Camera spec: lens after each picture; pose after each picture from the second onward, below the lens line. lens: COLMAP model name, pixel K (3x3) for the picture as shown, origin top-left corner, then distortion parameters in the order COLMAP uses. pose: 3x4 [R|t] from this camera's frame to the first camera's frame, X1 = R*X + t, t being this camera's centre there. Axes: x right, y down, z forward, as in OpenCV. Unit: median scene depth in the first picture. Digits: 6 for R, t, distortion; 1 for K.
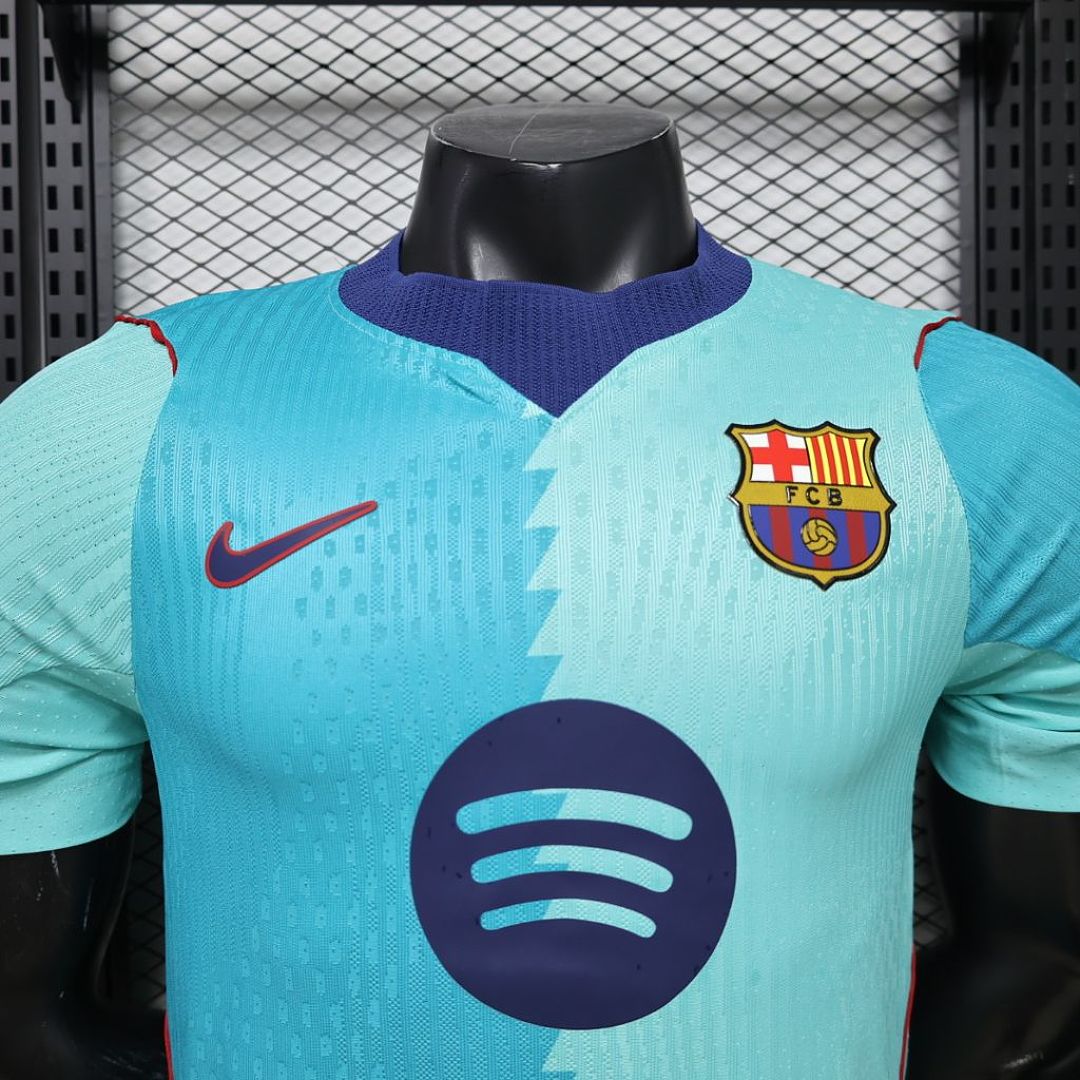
lens RADIAL K [[1316.9, 0, 540.0], [0, 1316.9, 540.0], [0, 0, 1]] dist [-0.068415, -0.020717]
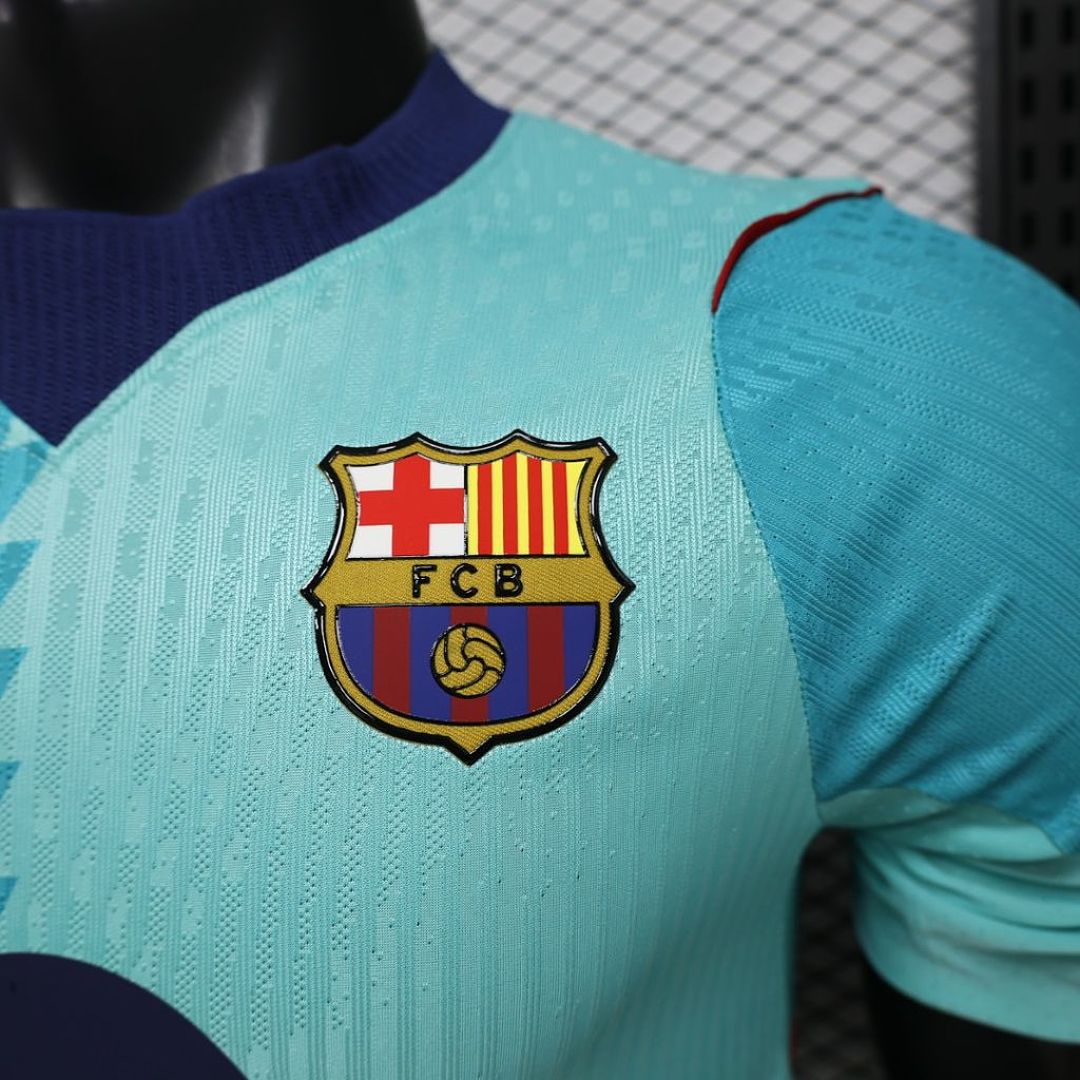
lens RADIAL K [[1316.9, 0, 540.0], [0, 1316.9, 540.0], [0, 0, 1]] dist [-0.068415, -0.020717]
pose [[0.982925, -0.021920, -0.182696, 0.333858], [0.046601, 0.990165, 0.131918, -0.119217], [0.178008, -0.138179, 0.974279, 0.469450]]
